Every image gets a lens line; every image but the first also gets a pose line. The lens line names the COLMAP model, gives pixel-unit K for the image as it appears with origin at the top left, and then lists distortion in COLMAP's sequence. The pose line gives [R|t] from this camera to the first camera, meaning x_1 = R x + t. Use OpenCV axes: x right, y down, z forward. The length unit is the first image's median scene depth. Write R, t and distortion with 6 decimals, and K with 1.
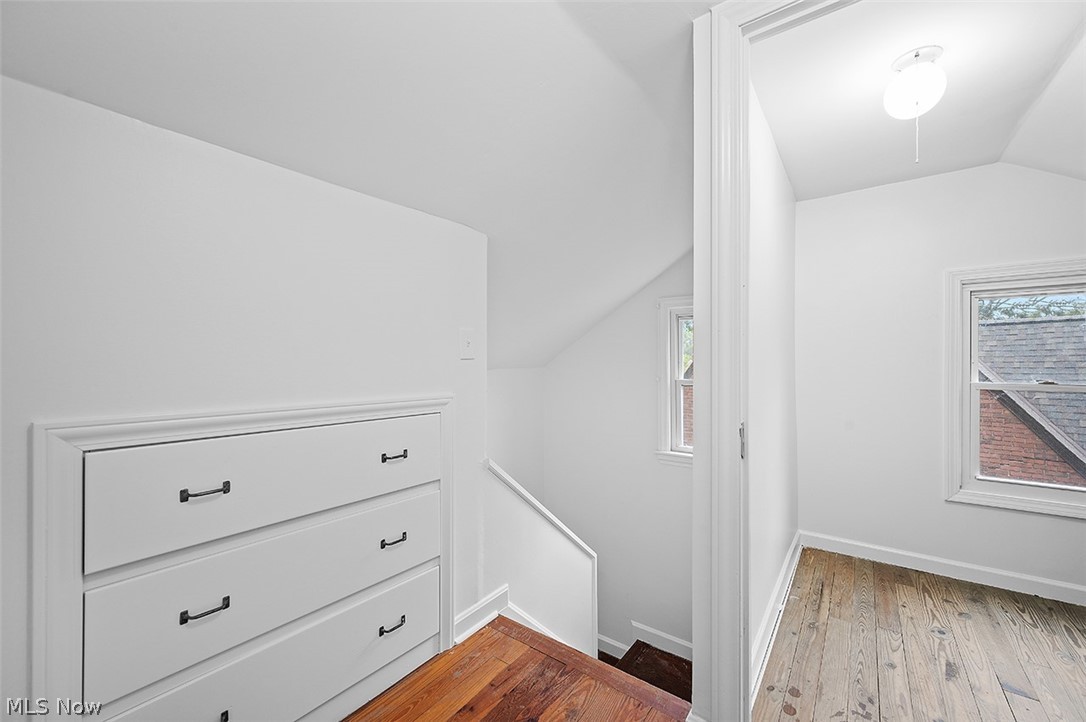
lens RADIAL K [[431.8, 0, 543.0], [0, 431.8, 361.0], [0, 0, 1]] dist [0.004597, 0.000270]
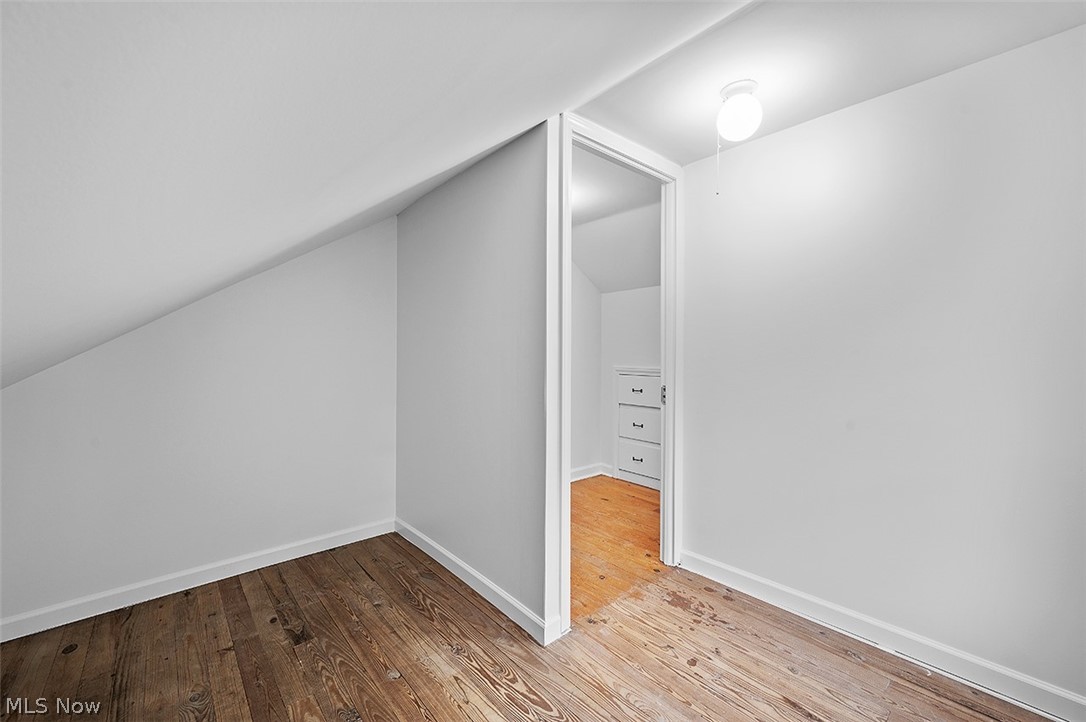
lens RADIAL K [[431.8, 0, 543.0], [0, 431.8, 361.0], [0, 0, 1]] dist [0.004597, 0.000270]
pose [[-0.209079, 0.017539, -0.977742, 1.813861], [-0.000255, 0.999838, 0.017990, 0.005263], [0.977899, 0.004011, -0.209040, 0.650929]]
